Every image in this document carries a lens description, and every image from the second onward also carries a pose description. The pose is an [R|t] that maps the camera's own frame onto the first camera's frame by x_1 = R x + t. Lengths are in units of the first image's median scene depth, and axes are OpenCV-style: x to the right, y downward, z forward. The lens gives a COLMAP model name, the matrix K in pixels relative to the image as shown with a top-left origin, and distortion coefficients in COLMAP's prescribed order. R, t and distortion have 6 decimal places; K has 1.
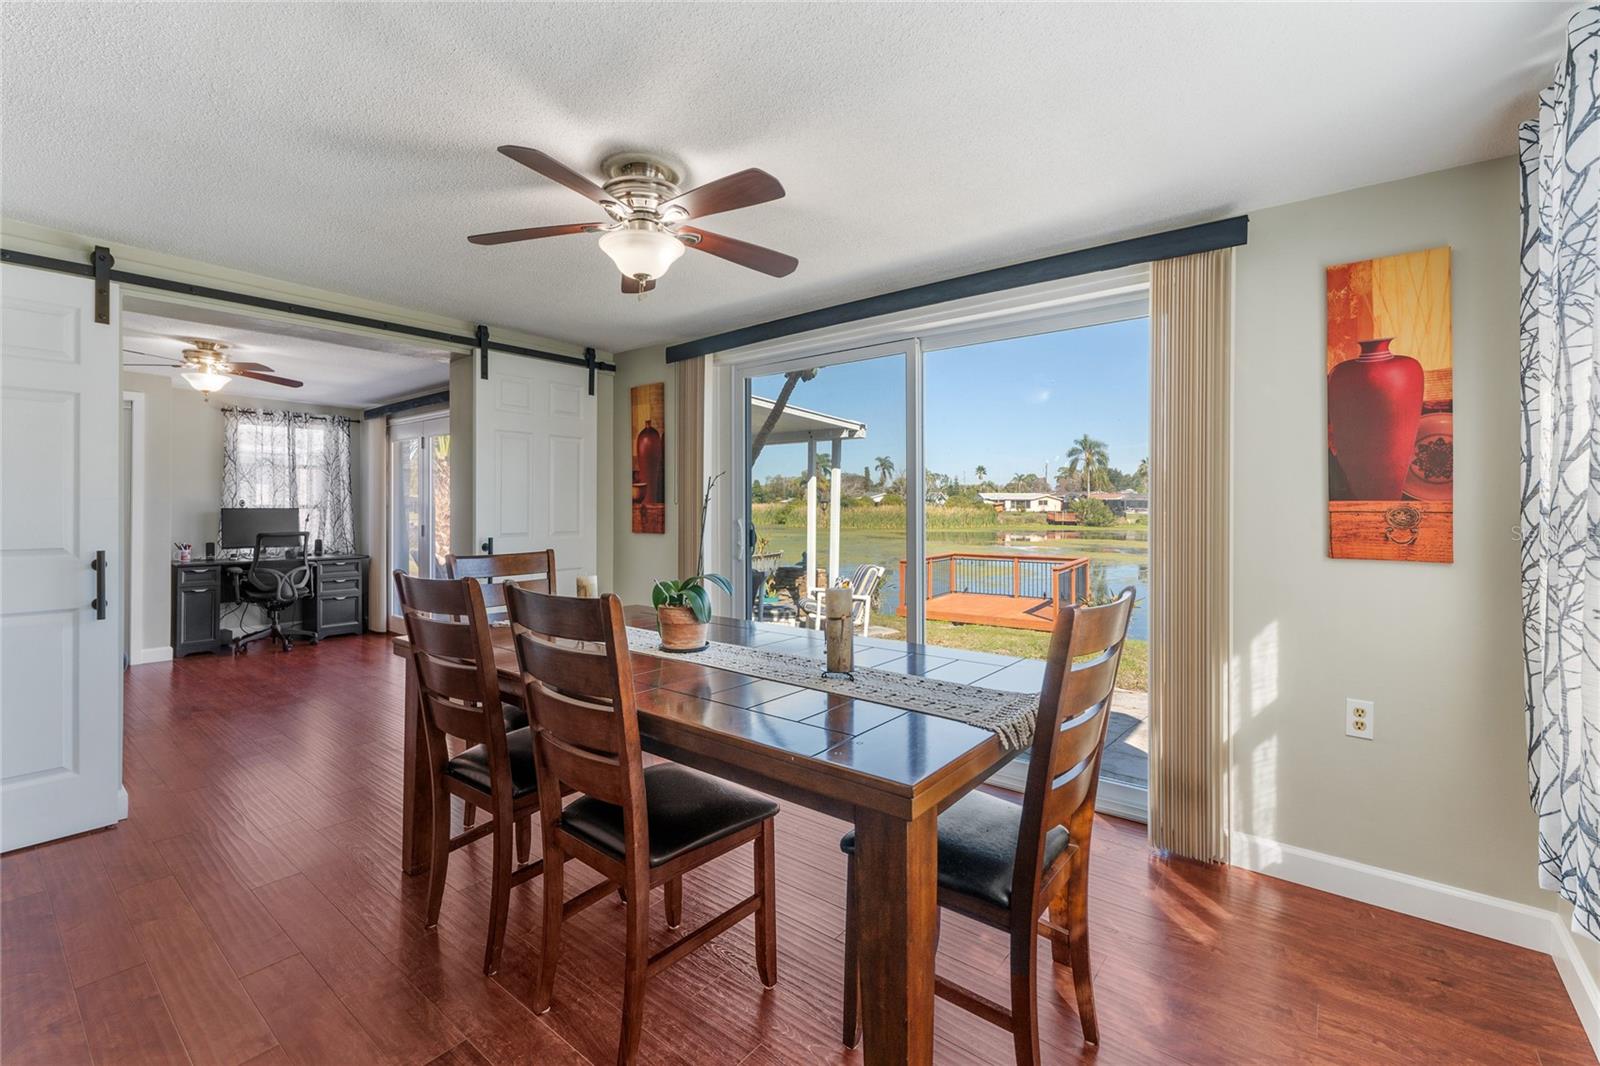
lens RADIAL K [[723.0, 0, 749.0], [0, 723.0, 507.0], [0, 0, 1]] dist [-0.000598, -0.000071]
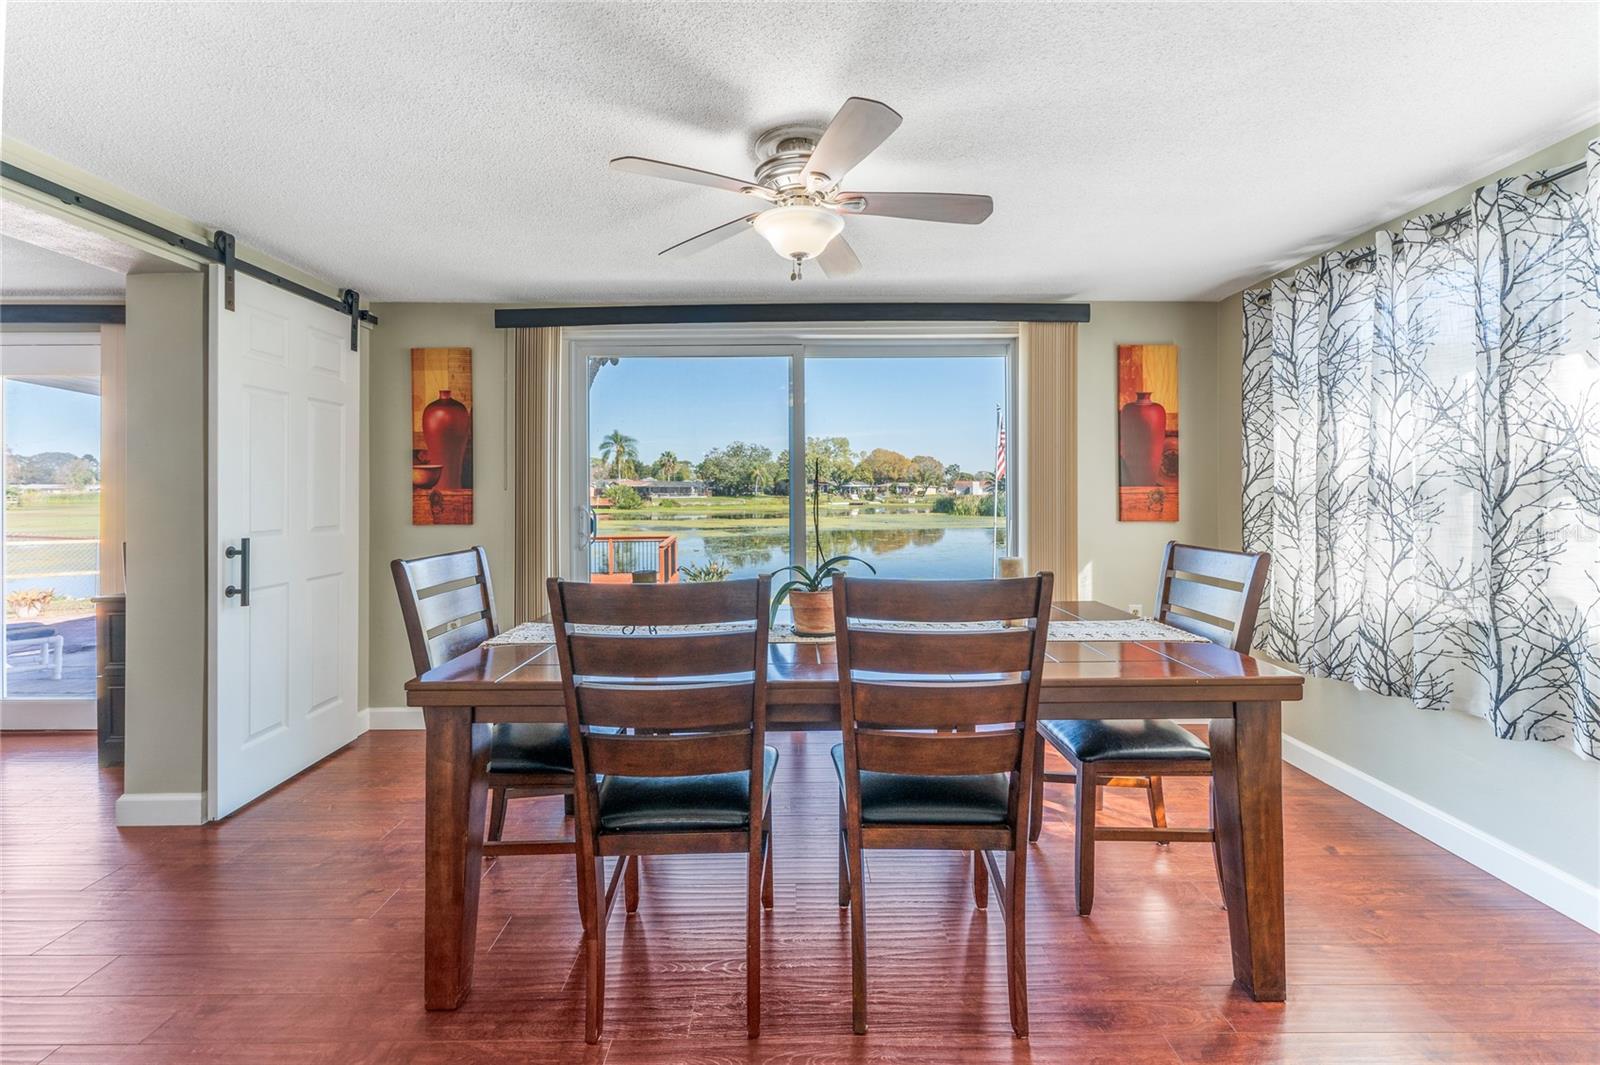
lens RADIAL K [[668.0, 0, 803.7], [0, 668.0, 487.7], [0, 0, 1]] dist [-0.004467, -0.000144]
pose [[0.757378, 0.000596, 0.652977, -0.372863], [0.004628, 0.999970, -0.006282, -0.000022], [-0.652960, 0.007780, 0.757352, 0.160394]]
